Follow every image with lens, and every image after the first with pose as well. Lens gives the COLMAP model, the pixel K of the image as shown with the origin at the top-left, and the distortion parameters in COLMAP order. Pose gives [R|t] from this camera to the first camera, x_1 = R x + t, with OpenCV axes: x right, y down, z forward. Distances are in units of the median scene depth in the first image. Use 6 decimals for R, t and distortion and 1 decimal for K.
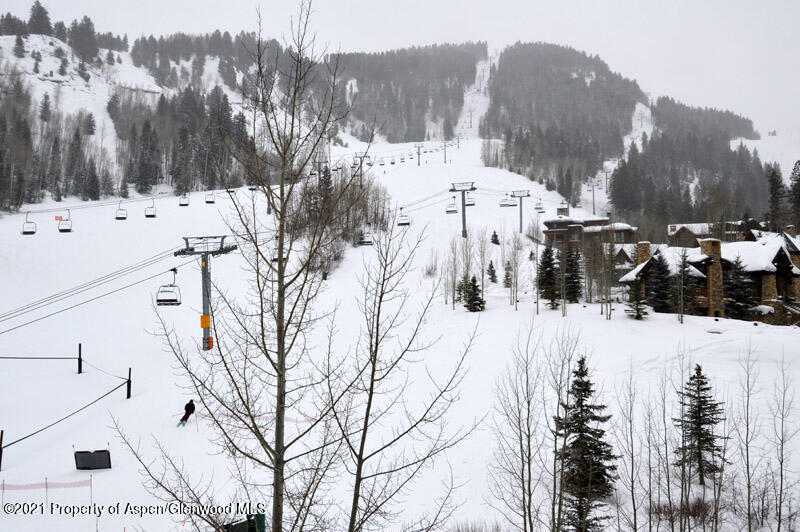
lens RADIAL K [[807.1, 0, 399.9], [0, 807.1, 254.4], [0, 0, 1]] dist [0.044621, -0.013556]
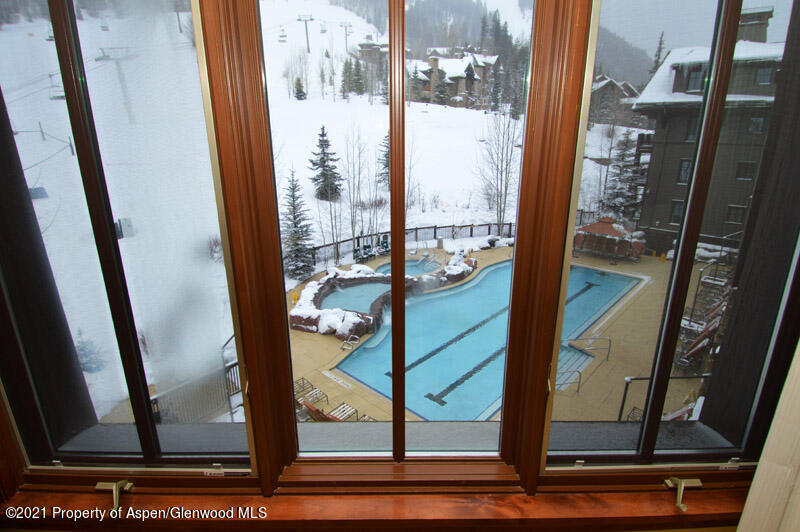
lens RADIAL K [[423.5, 0, 403.7], [0, 423.5, 259.8], [0, 0, 1]] dist [0.060001, -0.063635]
pose [[0.971018, -0.083915, 0.223789, 0.041053], [-0.016181, 0.911108, 0.411851, 0.000807], [-0.238456, -0.403536, 0.883345, -0.003075]]
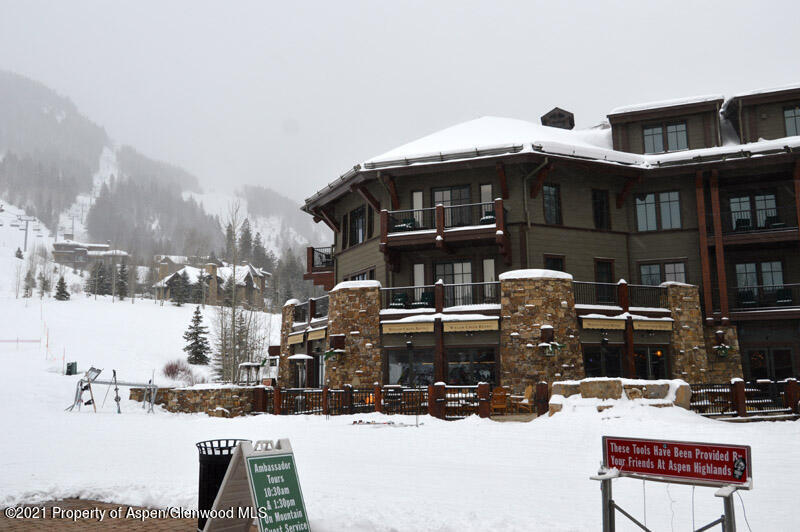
lens RADIAL K [[730.3, 0, 400.8], [0, 730.3, 257.2], [0, 0, 1]] dist [0.073240, -0.090768]
pose [[0.764604, 0.081444, 0.639333, -0.167398], [-0.056151, 0.996629, -0.059806, 0.021188], [-0.642049, 0.009828, 0.766600, -0.233929]]
